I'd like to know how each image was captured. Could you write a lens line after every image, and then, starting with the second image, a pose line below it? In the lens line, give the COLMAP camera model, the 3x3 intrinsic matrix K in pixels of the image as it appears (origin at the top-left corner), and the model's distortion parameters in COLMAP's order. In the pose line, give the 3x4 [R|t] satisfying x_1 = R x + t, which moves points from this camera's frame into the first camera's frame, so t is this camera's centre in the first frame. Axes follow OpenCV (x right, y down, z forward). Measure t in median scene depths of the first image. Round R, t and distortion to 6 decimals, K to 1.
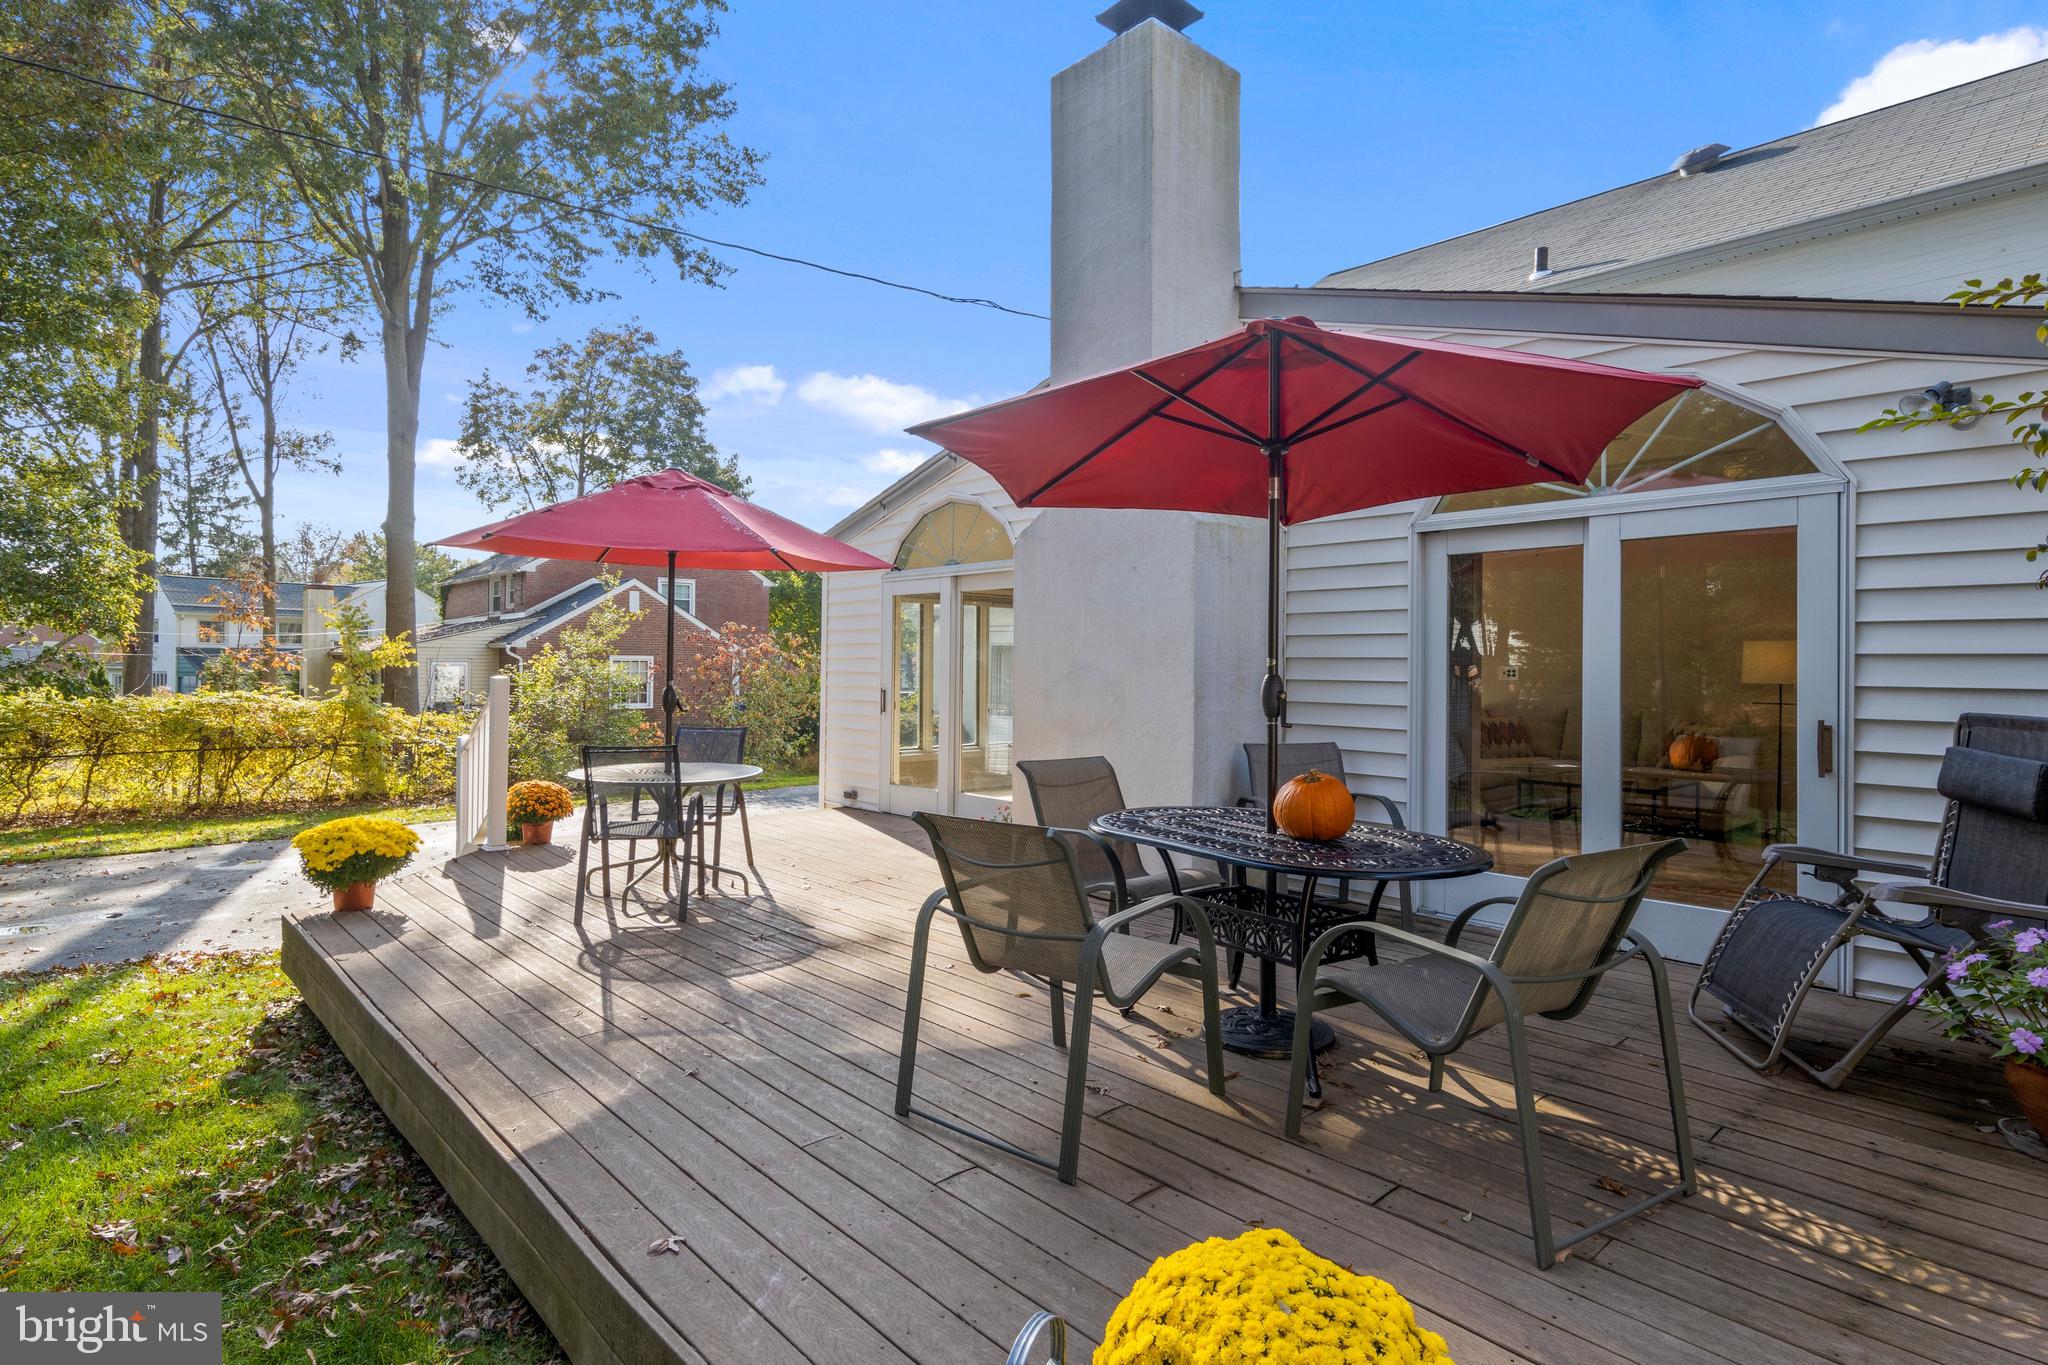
lens RADIAL K [[1046.4, 0, 1027.8], [0, 1046.4, 665.1], [0, 0, 1]] dist [0.010726, -0.004702]
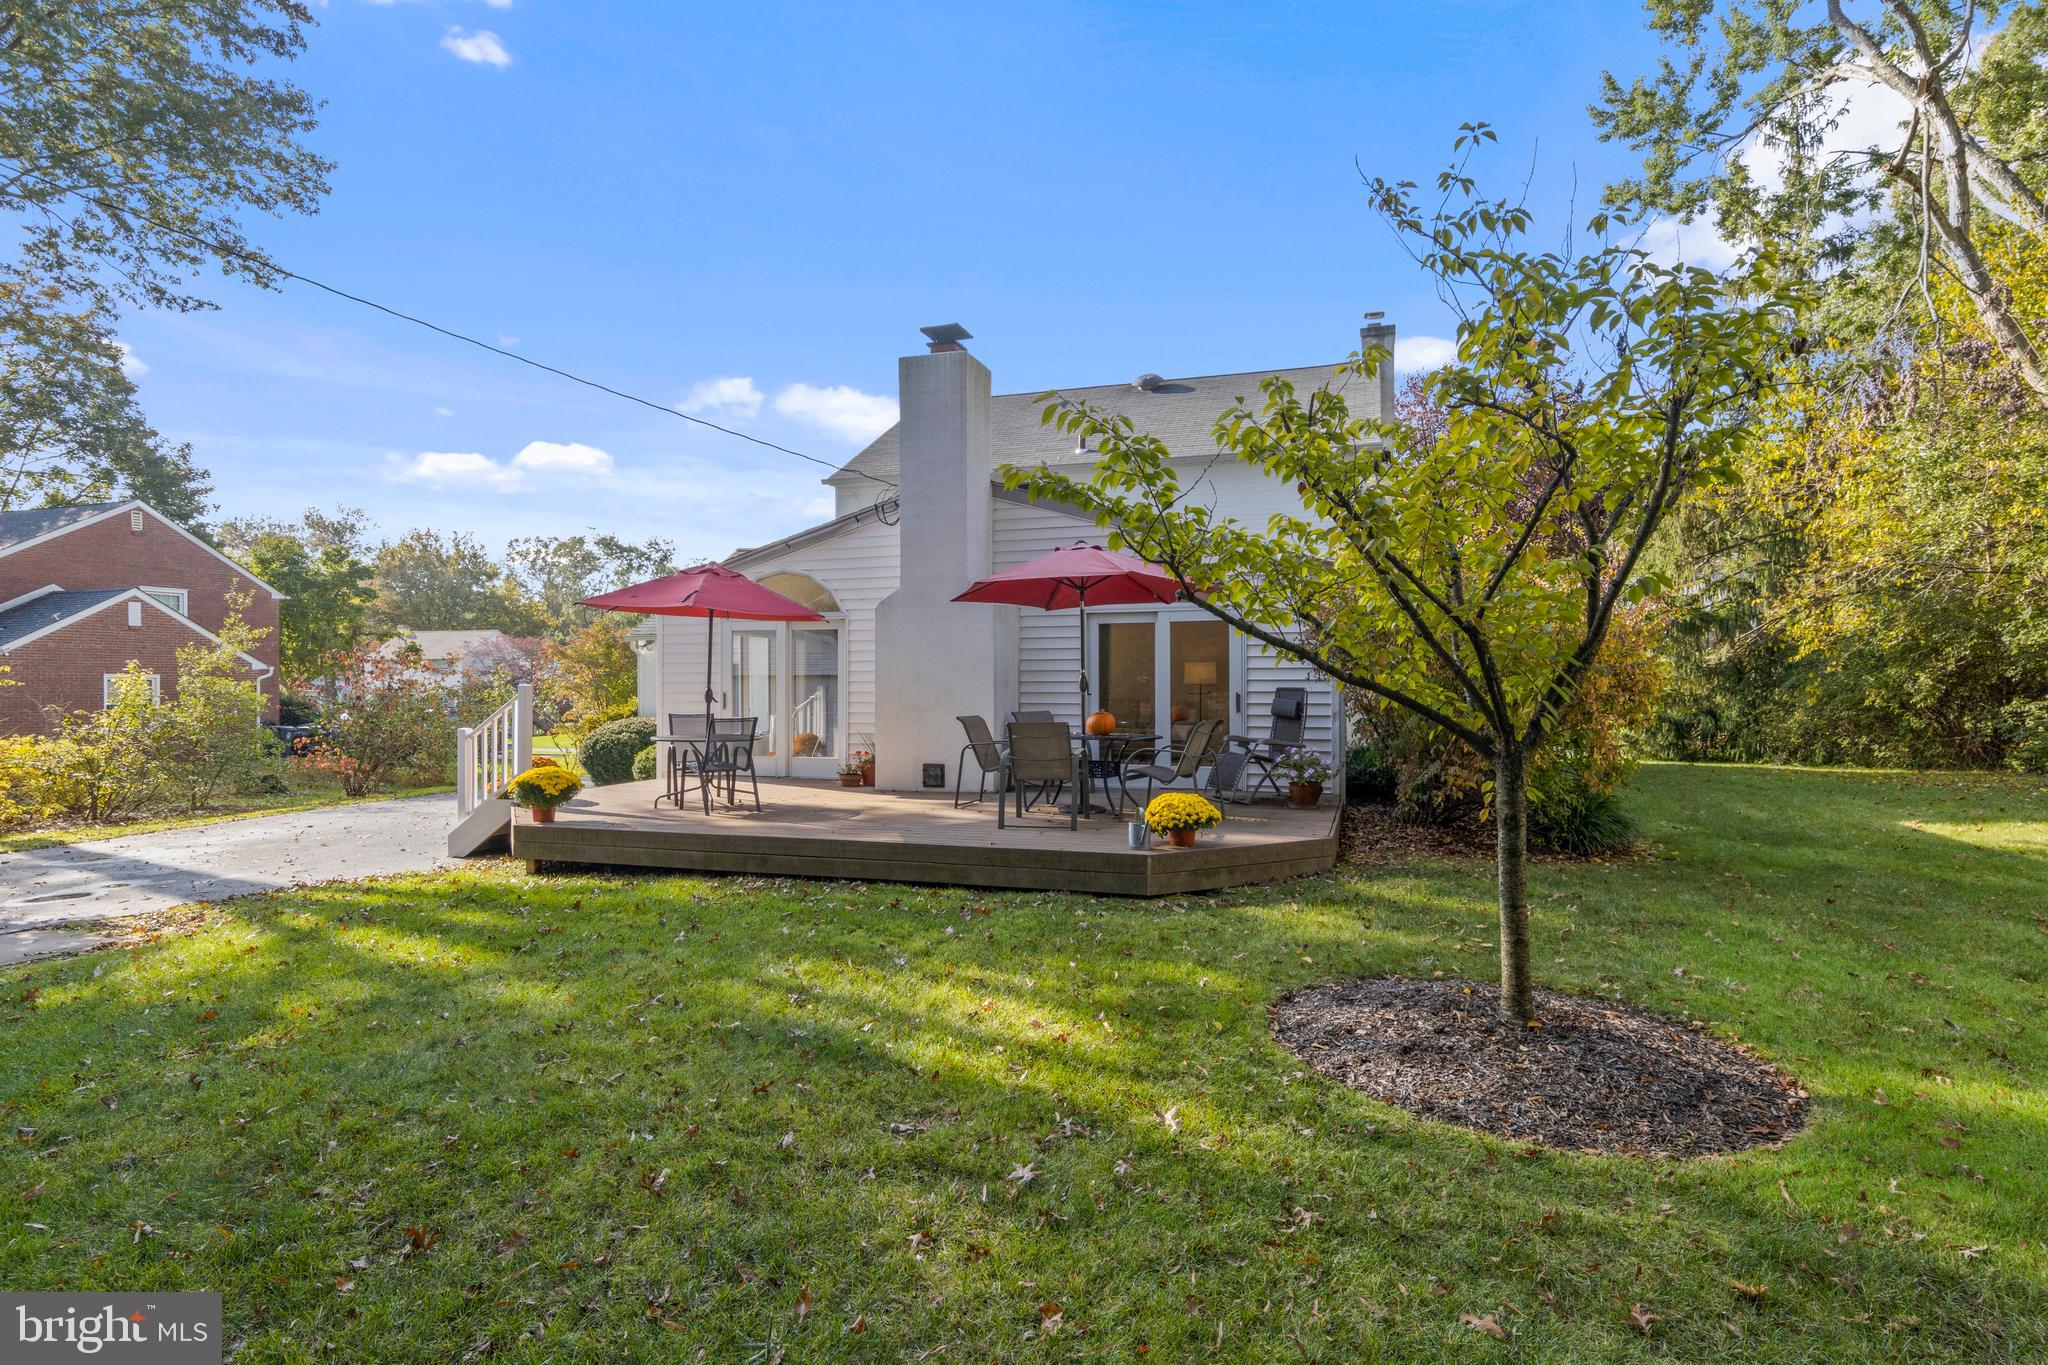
lens RADIAL K [[1046.4, 0, 1021.9], [0, 1046.4, 685.3], [0, 0, 1]] dist [0.010726, -0.004702]
pose [[0.875501, -0.009377, 0.483126, -0.385249], [0.008301, 0.999956, 0.004367, 0.006734], [-0.483145, 0.000187, 0.875540, -0.408238]]
